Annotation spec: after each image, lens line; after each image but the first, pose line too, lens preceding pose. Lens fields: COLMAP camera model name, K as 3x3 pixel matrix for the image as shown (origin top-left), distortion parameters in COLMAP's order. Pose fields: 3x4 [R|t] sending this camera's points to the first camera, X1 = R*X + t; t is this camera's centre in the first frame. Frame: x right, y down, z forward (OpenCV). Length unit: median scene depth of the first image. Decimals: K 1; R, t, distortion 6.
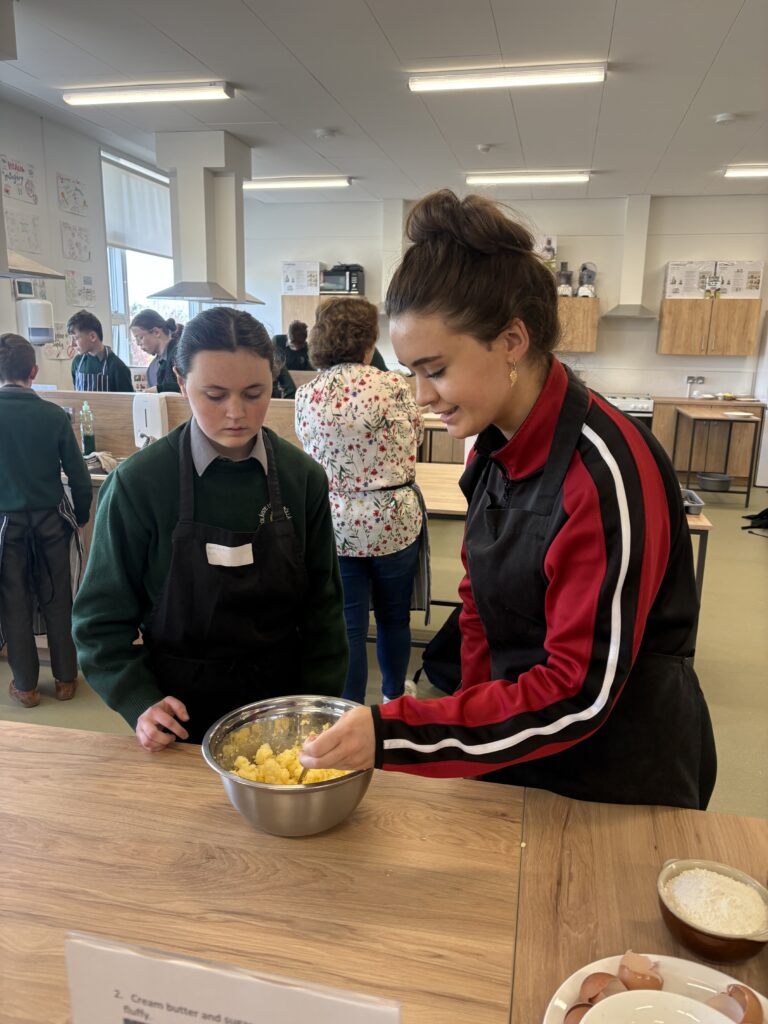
lens RADIAL K [[777.8, 0, 384.5], [0, 777.8, 519.0], [0, 0, 1]] dist [0.024587, 0.011416]
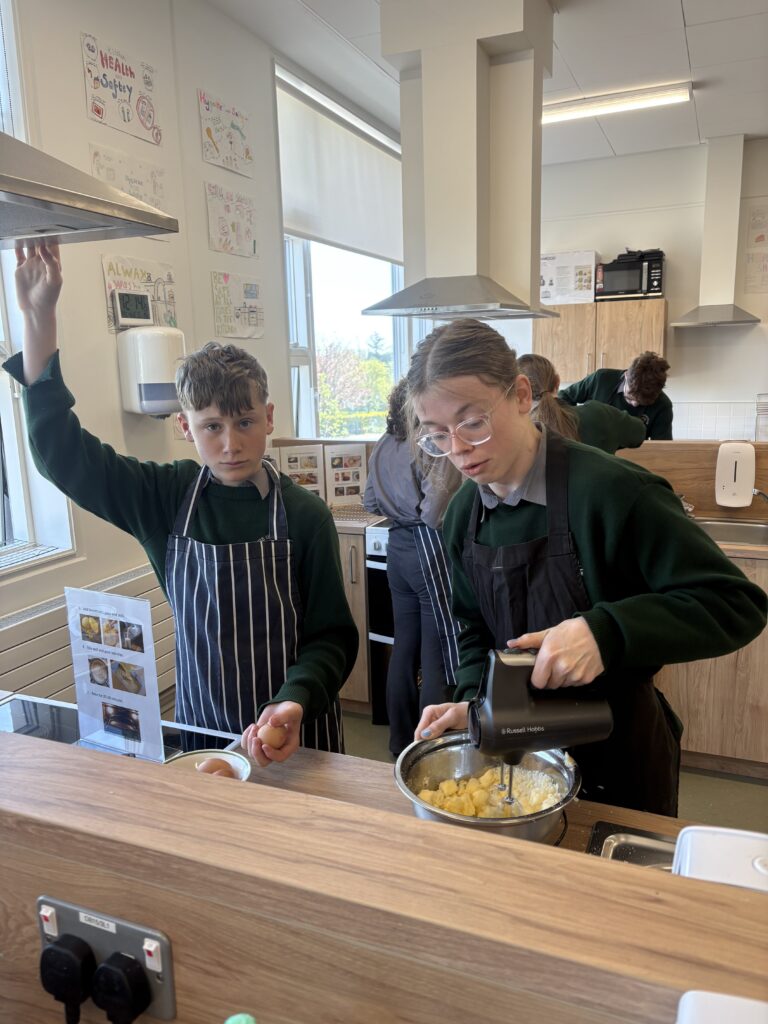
lens RADIAL K [[777.8, 0, 383.4], [0, 777.8, 507.7], [0, 0, 1]] dist [0.024587, 0.011416]
pose [[0.981796, -0.011013, -0.189620, -0.187792], [0.002475, 0.998975, -0.045206, -0.128650], [0.189924, 0.043914, 0.980816, 0.492220]]
